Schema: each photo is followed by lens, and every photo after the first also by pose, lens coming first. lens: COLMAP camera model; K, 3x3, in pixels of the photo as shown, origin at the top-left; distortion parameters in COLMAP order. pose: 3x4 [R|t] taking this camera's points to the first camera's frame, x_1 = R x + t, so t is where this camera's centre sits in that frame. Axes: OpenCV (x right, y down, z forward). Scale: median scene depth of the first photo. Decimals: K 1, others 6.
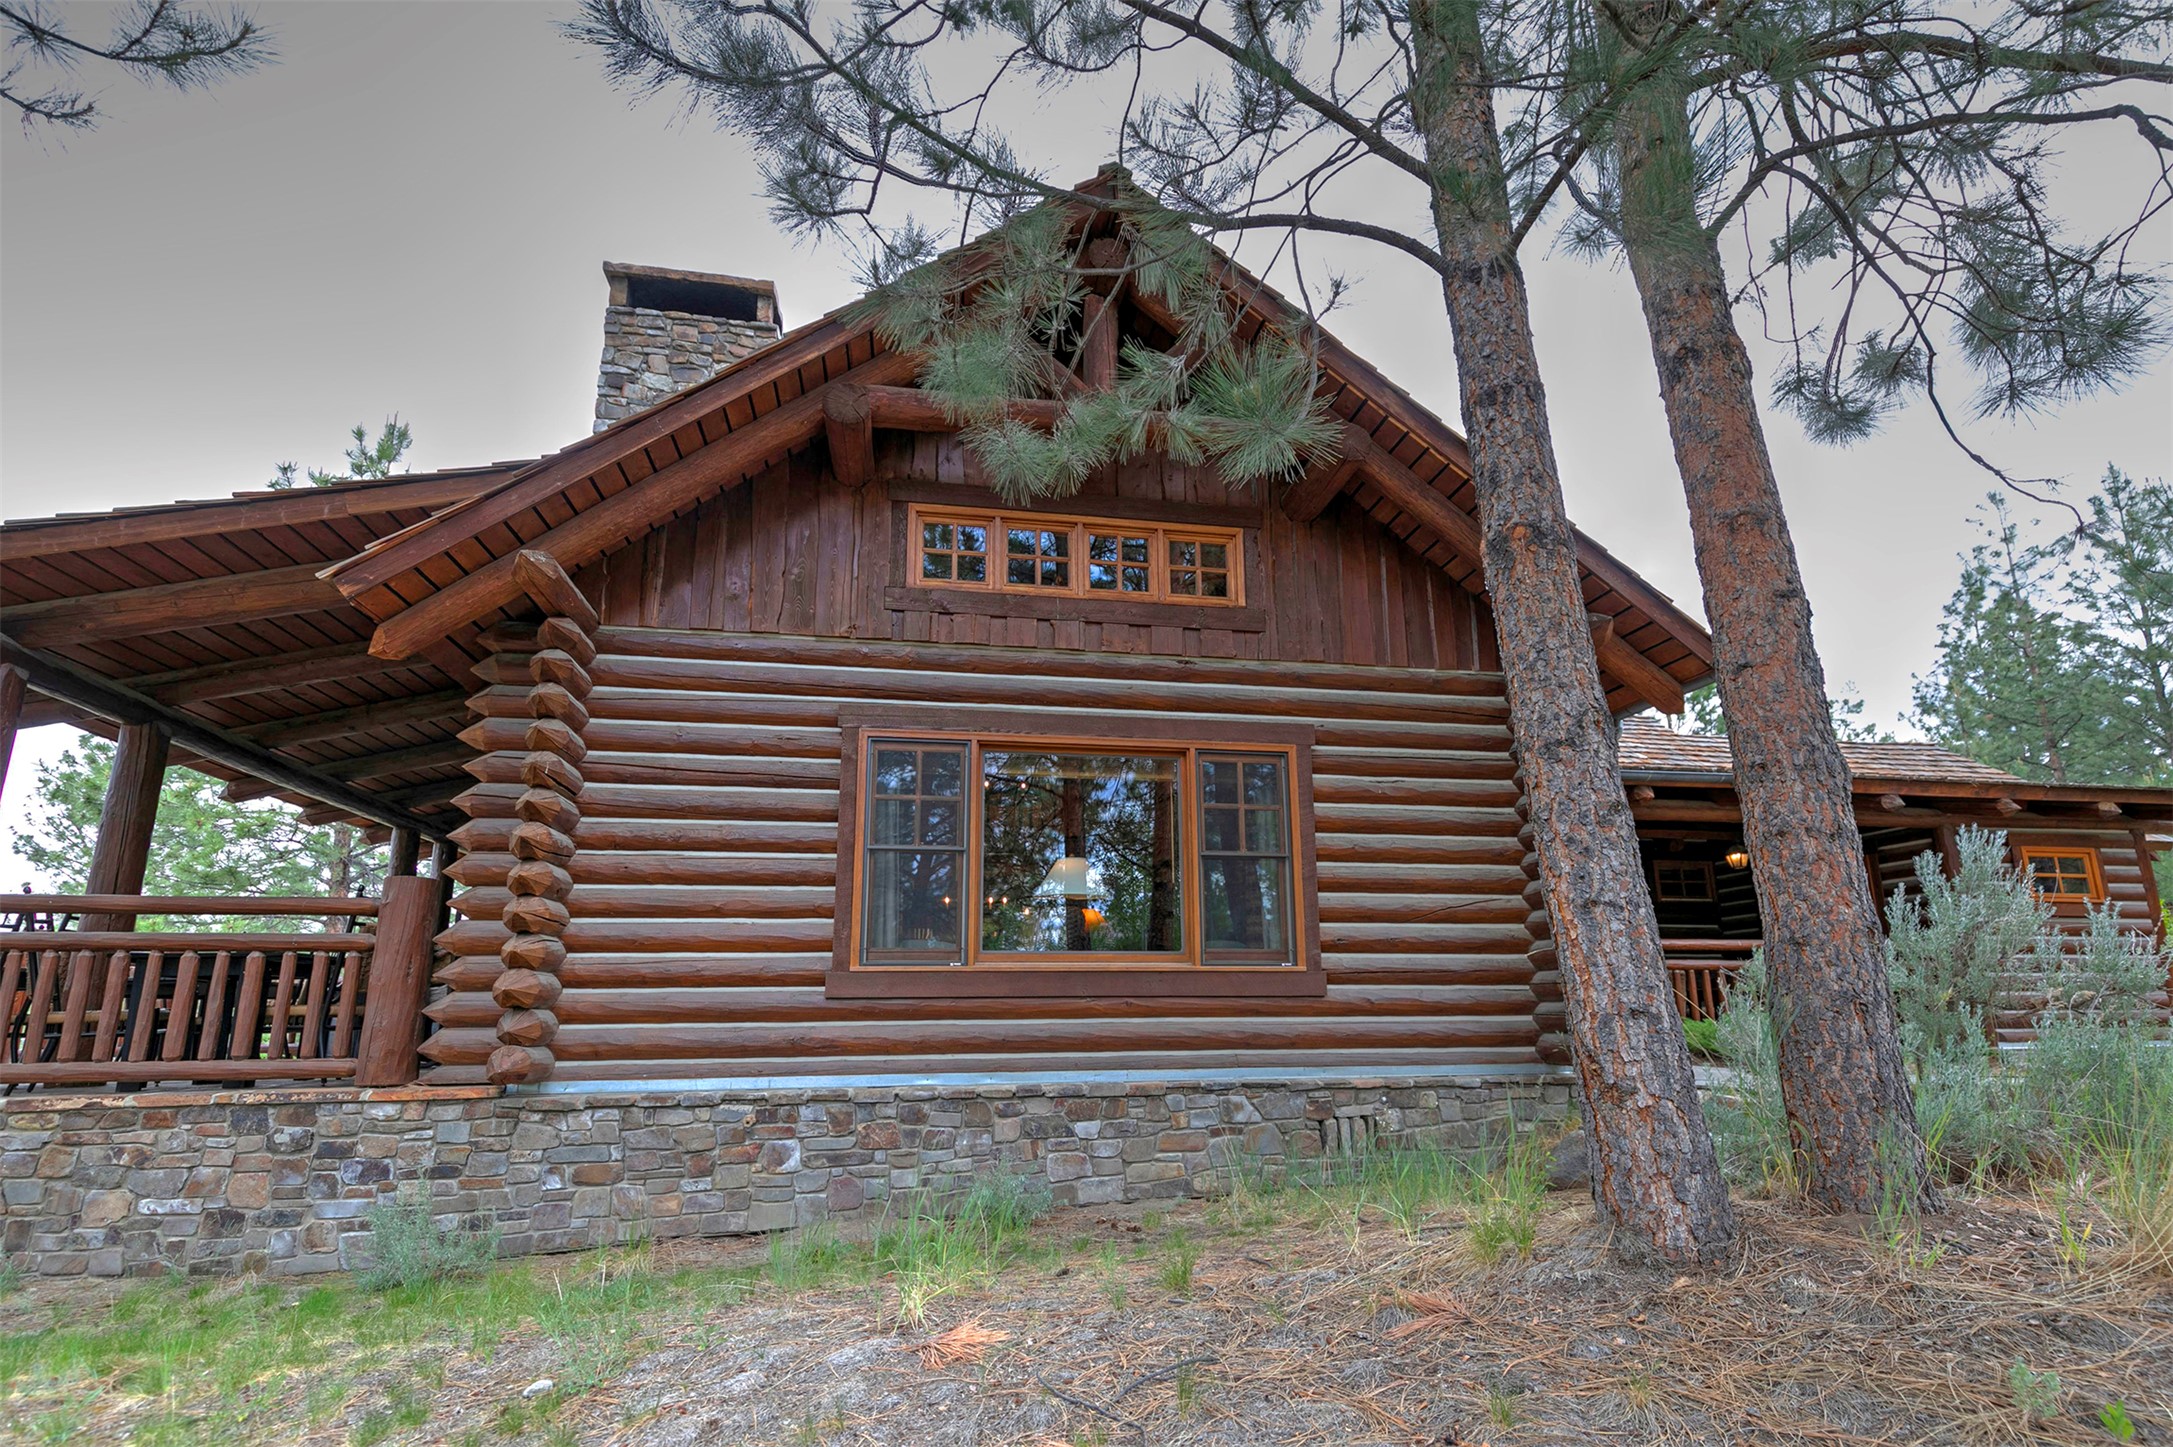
lens RADIAL K [[991.5, 0, 1086.8], [0, 991.5, 824.4], [0, 0, 1]] dist [0.005272, -0.000071]
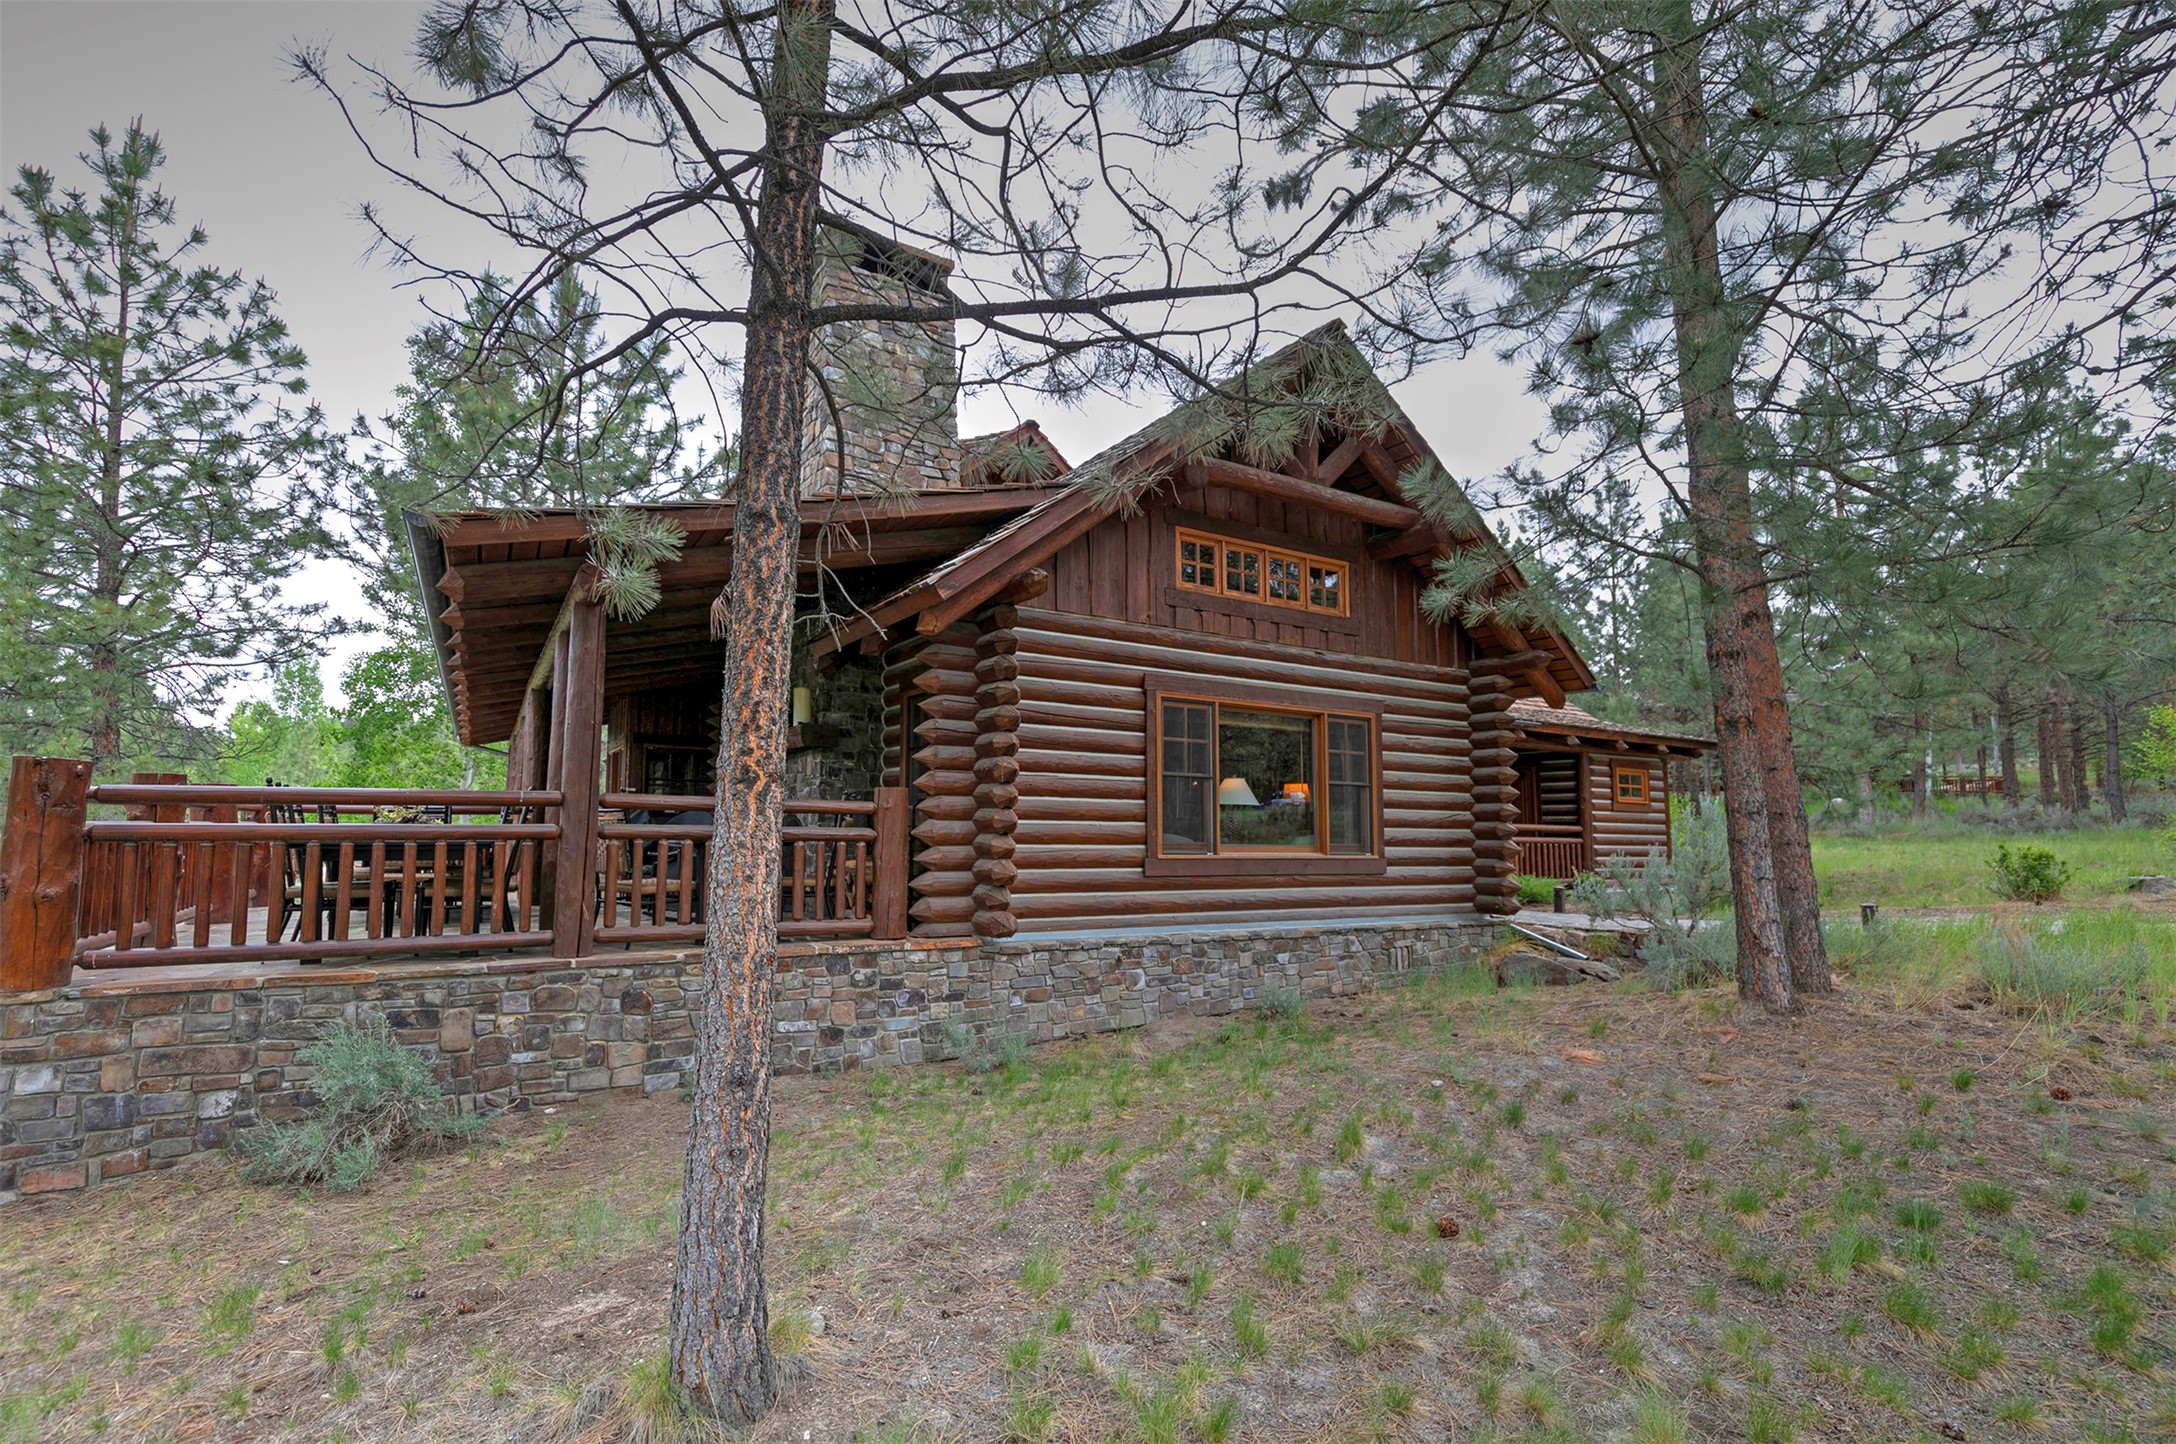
lens RADIAL K [[1052.3, 0, 960.1], [0, 1052.3, 715.3], [0, 0, 1]] dist [0.003227, 0.000256]
pose [[0.935129, 0.059931, 0.349203, -1.135085], [-0.093082, 0.992525, 0.078925, -0.170999], [-0.341863, -0.106309, 0.933717, -0.374700]]
